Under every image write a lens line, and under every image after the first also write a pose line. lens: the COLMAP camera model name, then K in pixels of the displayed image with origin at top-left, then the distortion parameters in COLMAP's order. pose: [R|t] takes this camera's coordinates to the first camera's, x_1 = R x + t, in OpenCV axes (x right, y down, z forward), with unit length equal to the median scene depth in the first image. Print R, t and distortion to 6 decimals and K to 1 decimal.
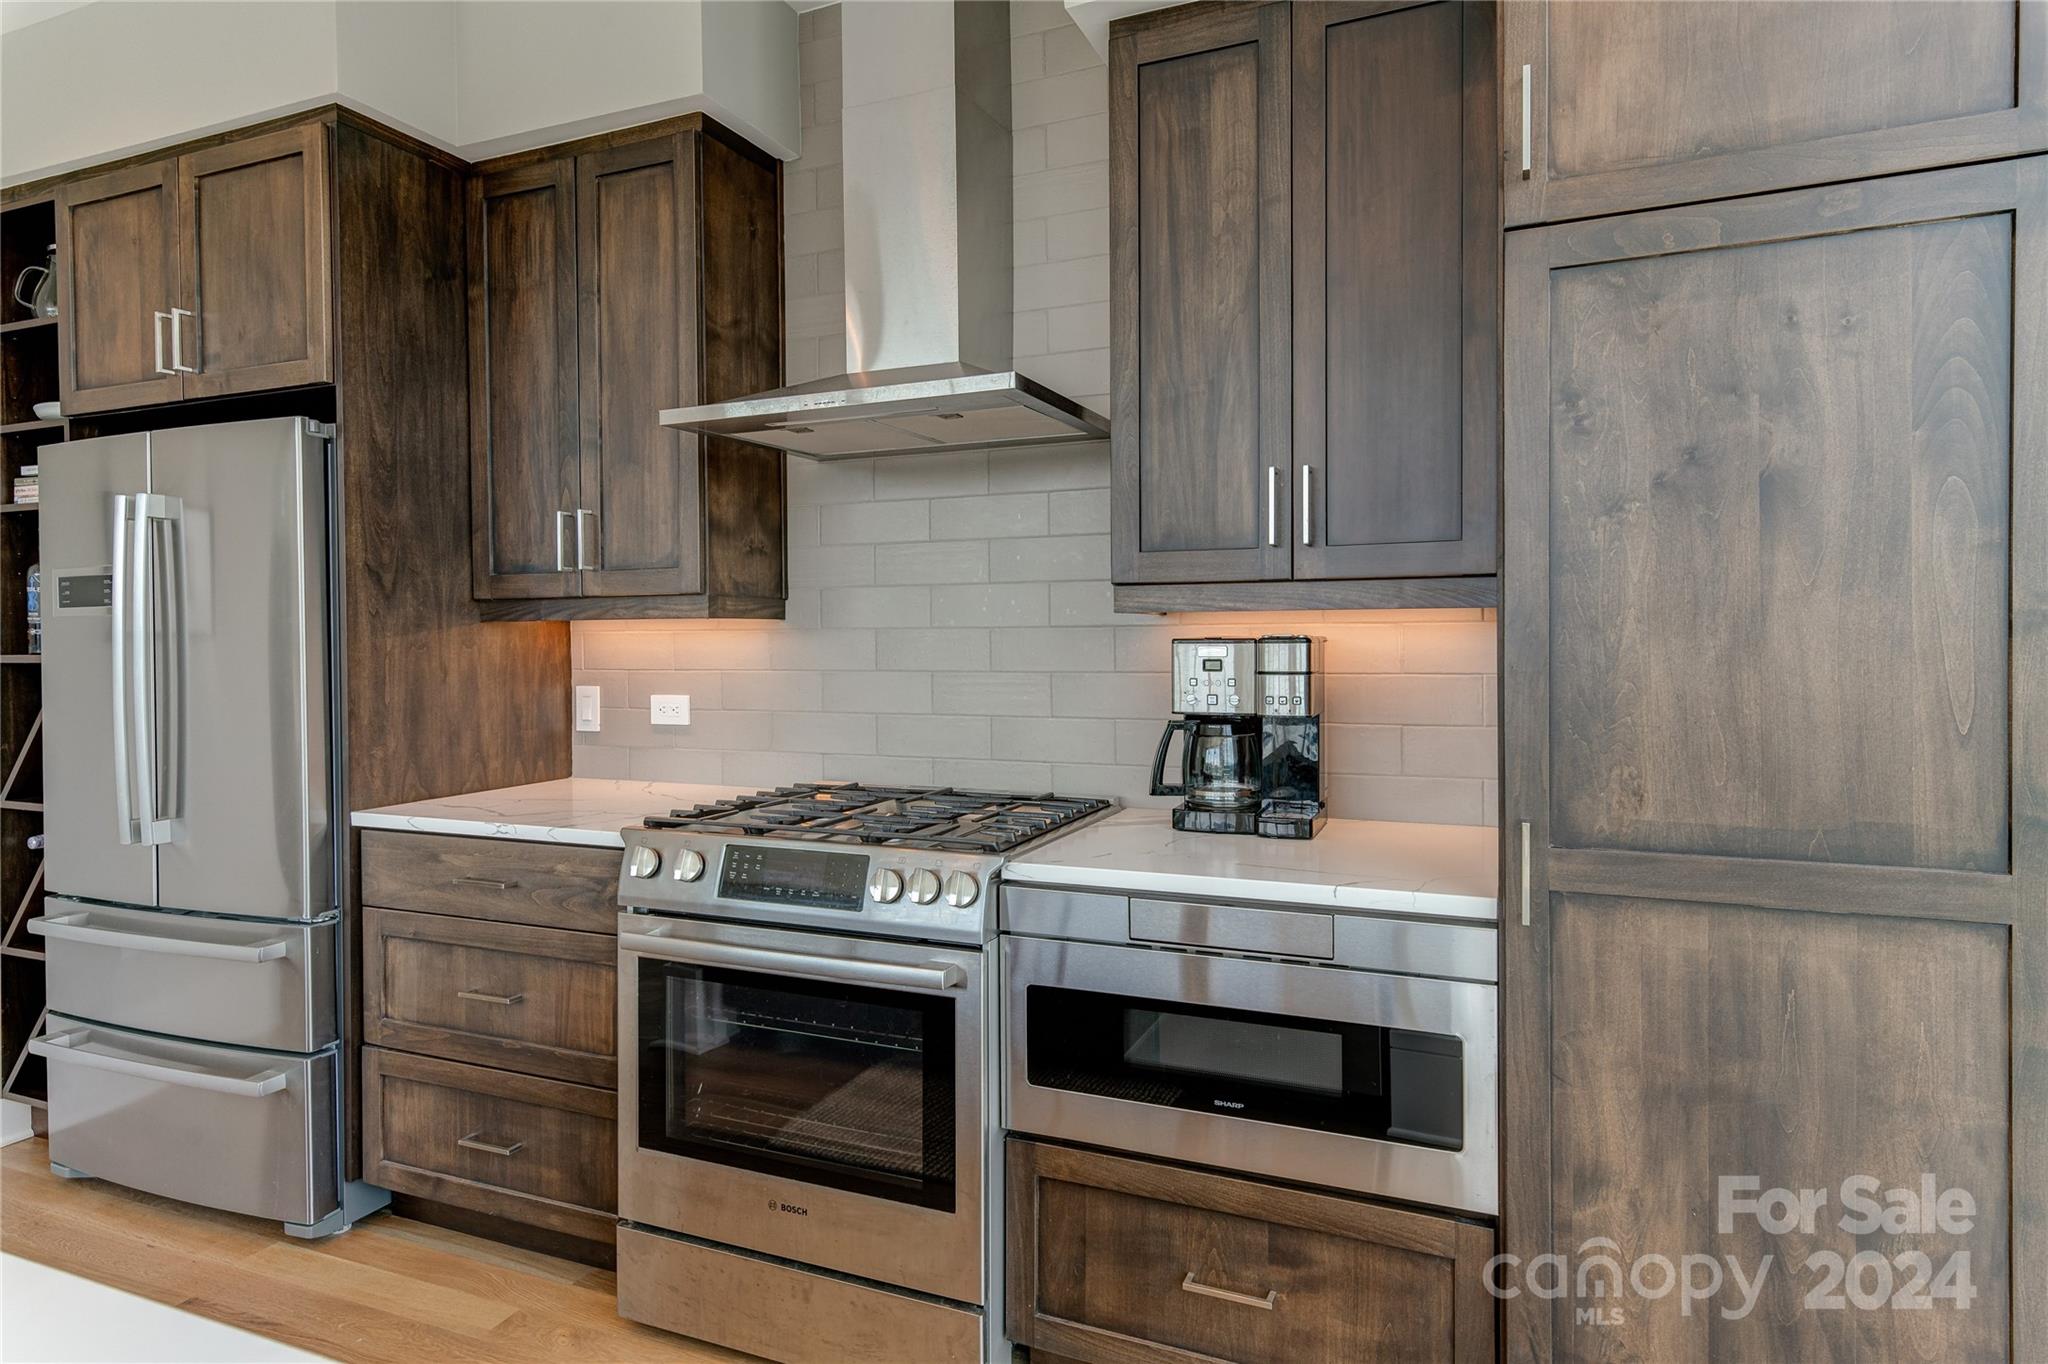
lens RADIAL K [[1177.4, 0, 1016.4], [0, 1177.4, 670.4], [0, 0, 1]] dist [0.025813, -0.000638]
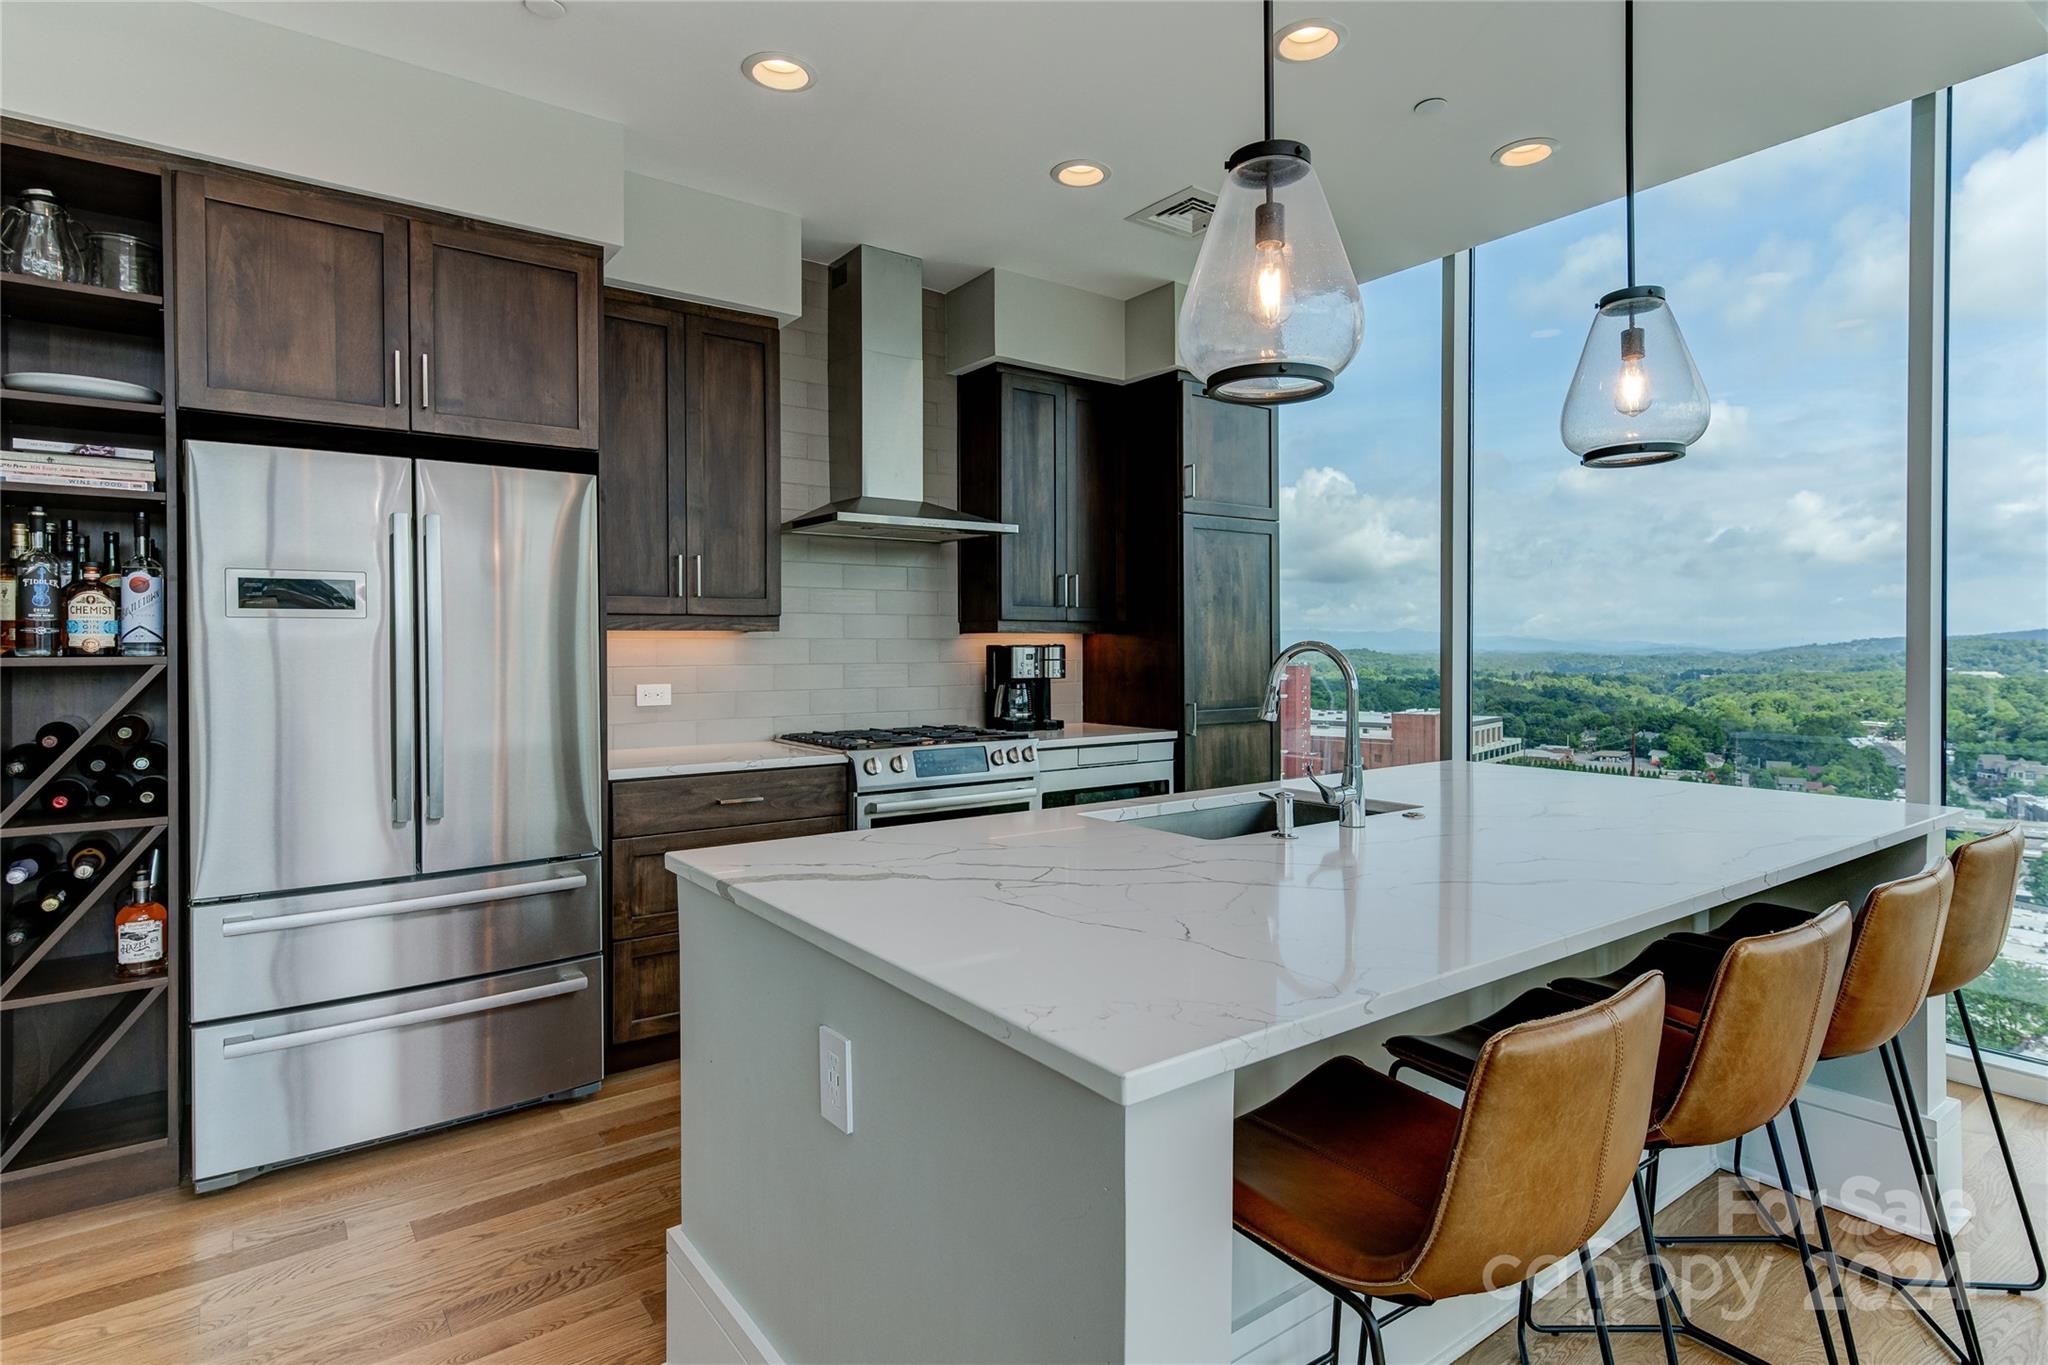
lens RADIAL K [[1050.6, 0, 1065.8], [0, 1050.6, 654.8], [0, 0, 1]] dist [0.005024, 0.001379]
pose [[0.485914, -0.001155, 0.874006, -1.356910], [0.026696, 0.999552, -0.013521, 0.018923], [-0.873599, 0.029903, 0.485727, -0.033179]]
